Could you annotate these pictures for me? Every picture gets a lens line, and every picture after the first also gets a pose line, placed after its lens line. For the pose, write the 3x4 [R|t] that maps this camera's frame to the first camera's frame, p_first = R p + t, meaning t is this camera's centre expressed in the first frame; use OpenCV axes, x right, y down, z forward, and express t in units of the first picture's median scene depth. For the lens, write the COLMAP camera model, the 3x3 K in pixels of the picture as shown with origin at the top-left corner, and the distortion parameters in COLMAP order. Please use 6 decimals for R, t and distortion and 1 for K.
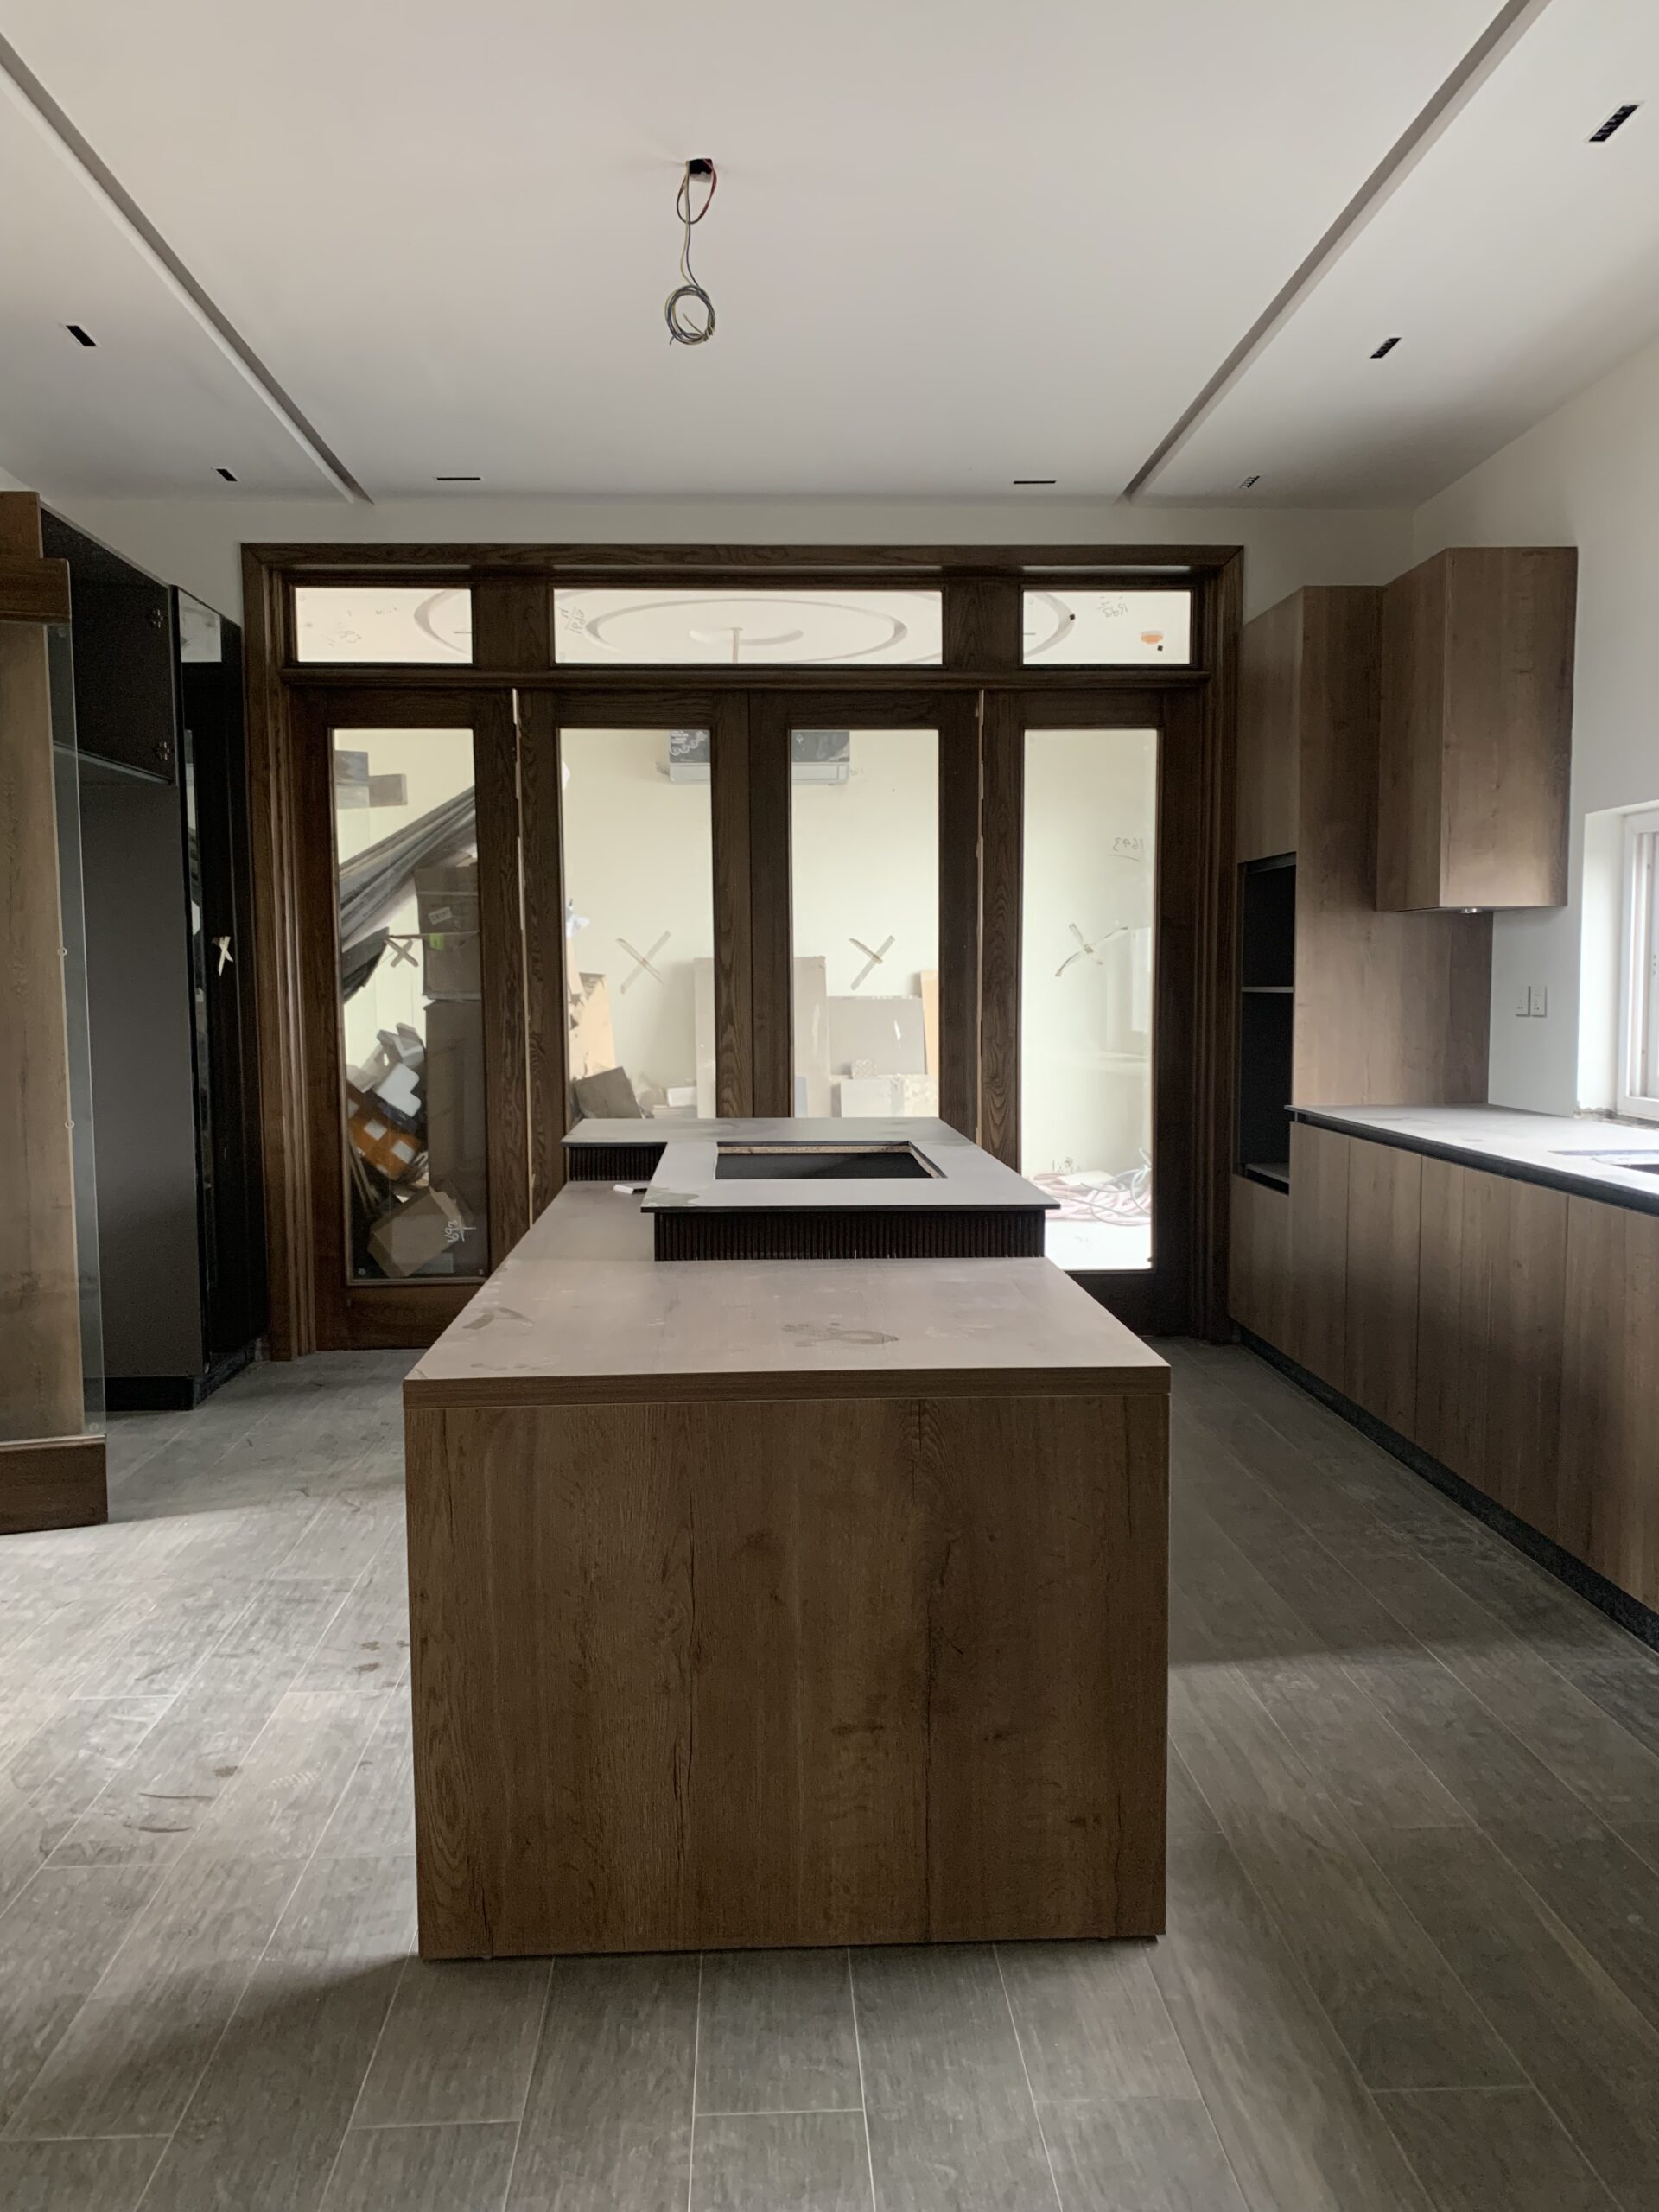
lens RADIAL K [[1681.9, 0, 829.5], [0, 1681.9, 1106.0], [0, 0, 1]] dist [0.032546, -0.000194]
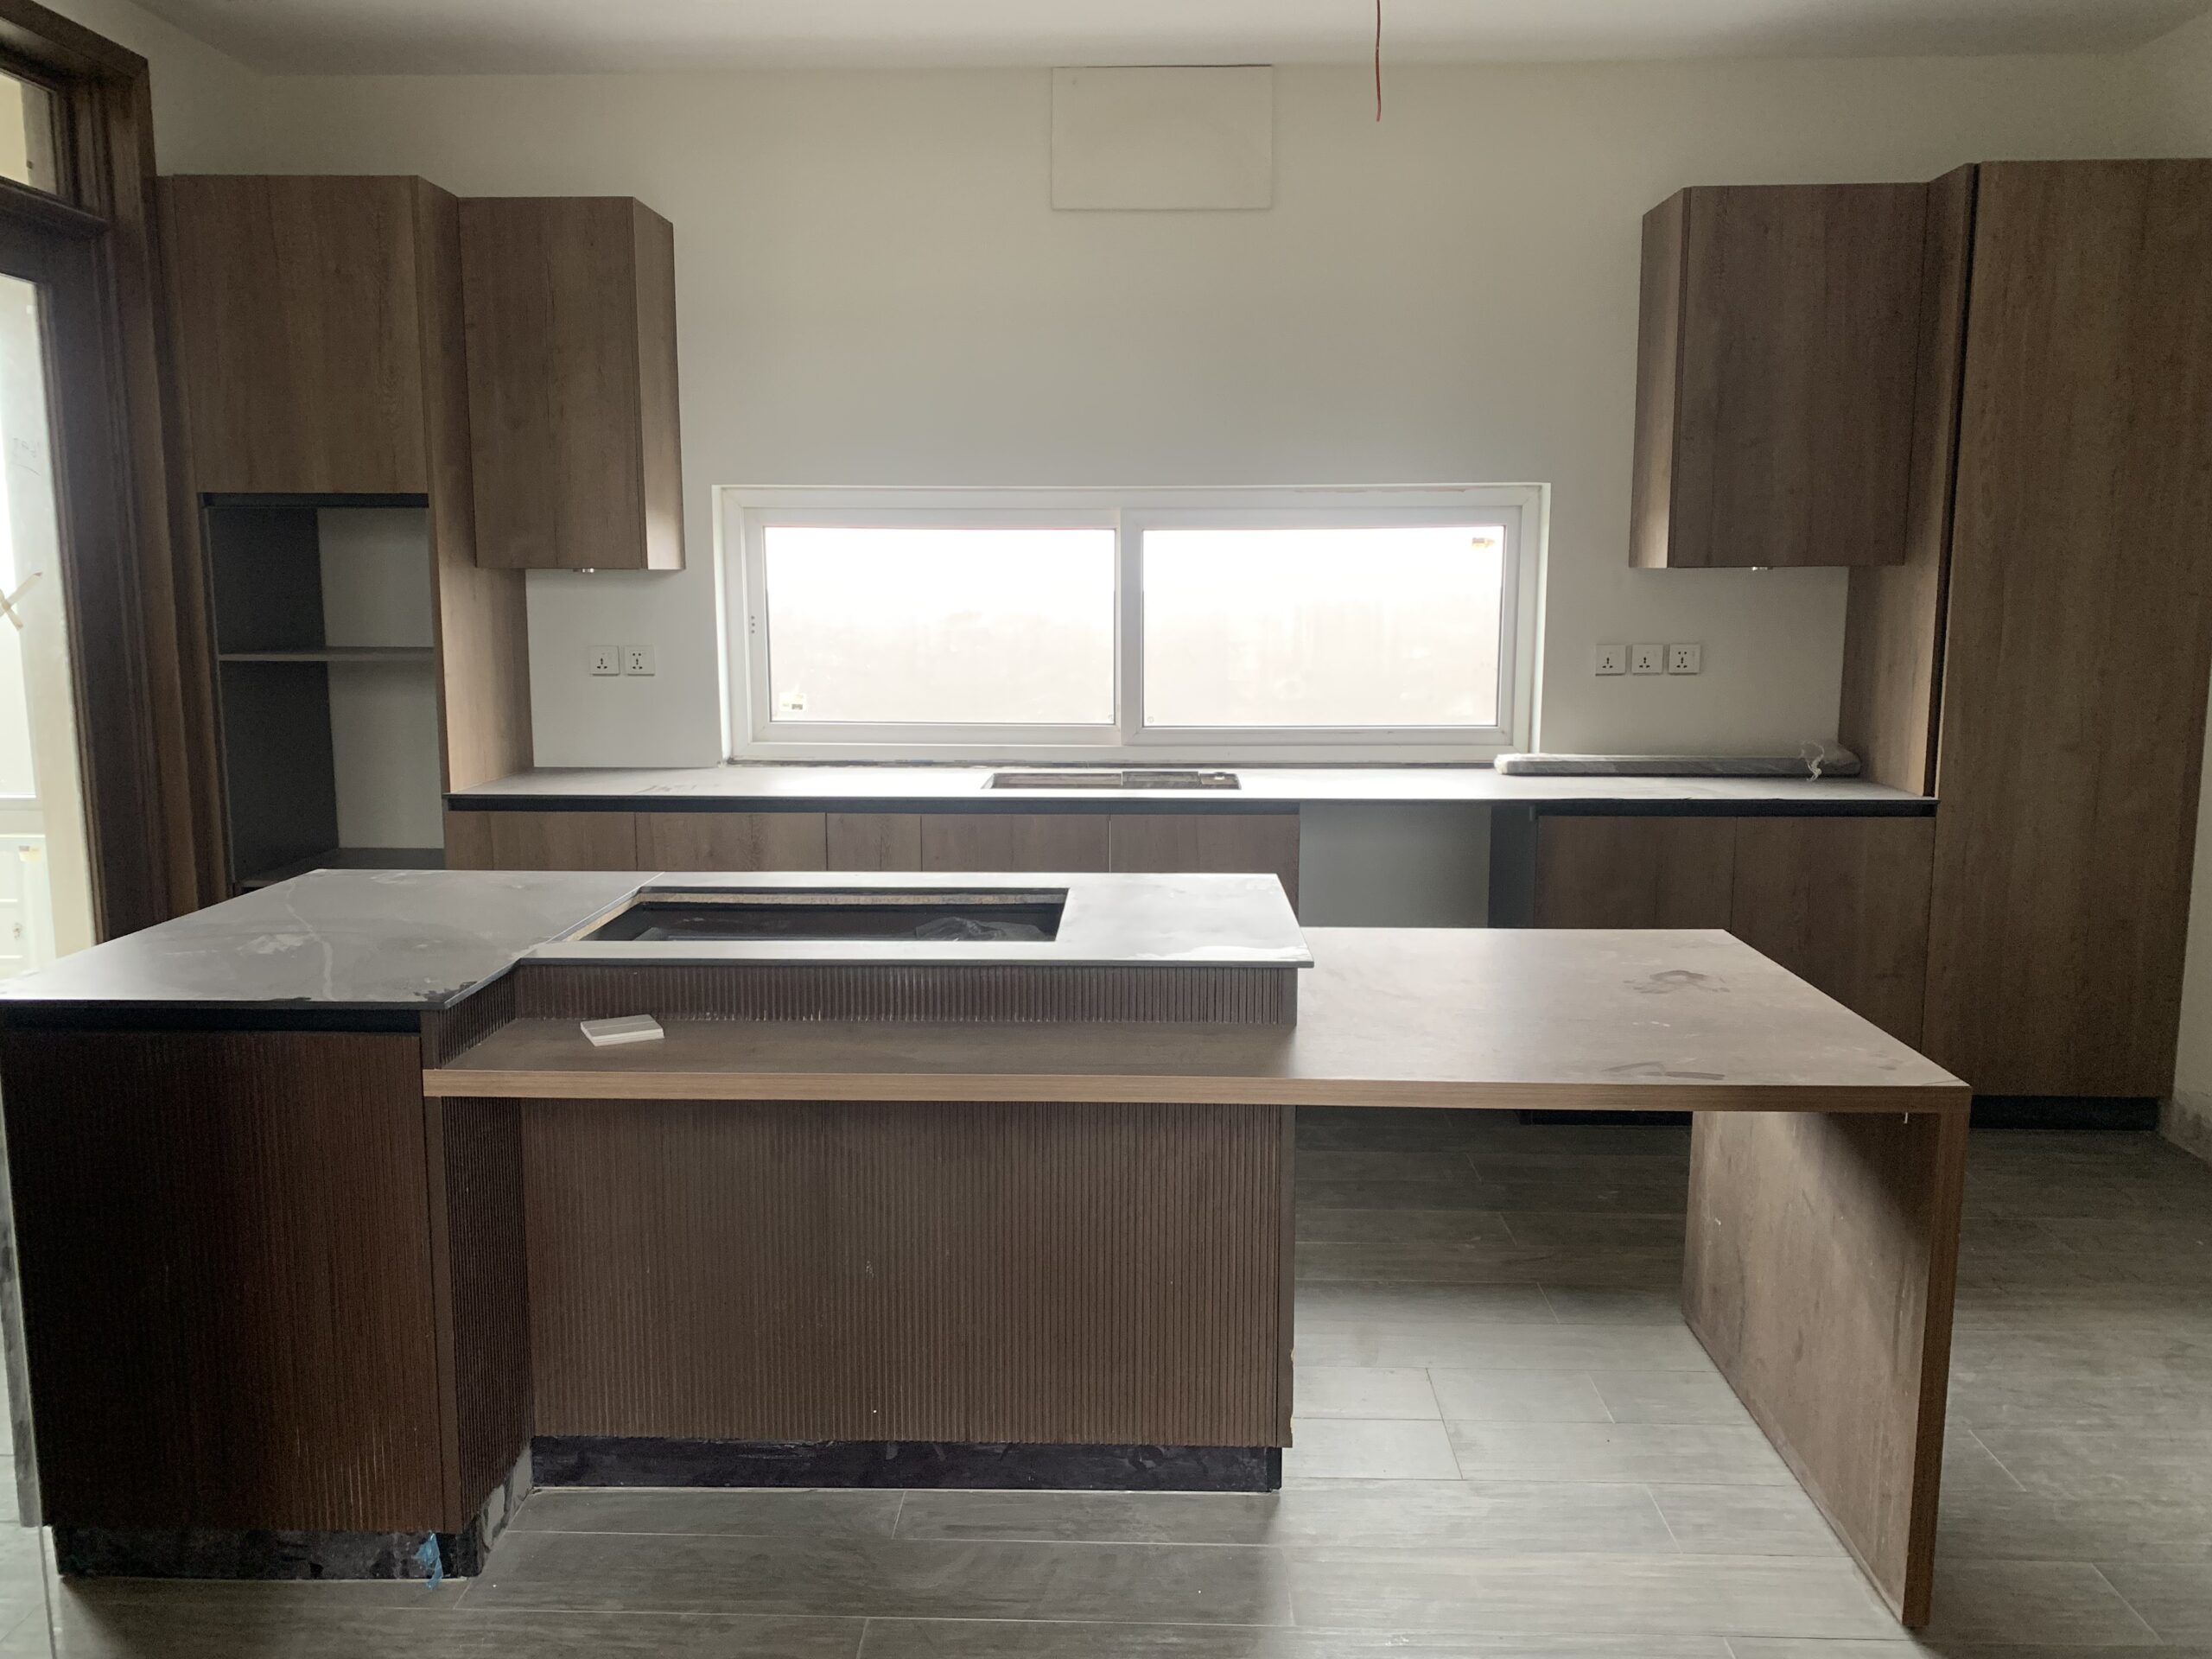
lens RADIAL K [[1681.9, 0, 1101.5], [0, 1681.9, 793.3], [0, 0, 1]] dist [0.032546, -0.000194]
pose [[0.084635, -0.119653, 0.989202, -0.612036], [0.075944, 0.990651, 0.113331, -0.080801], [-0.993514, 0.065532, 0.092931, 0.663049]]
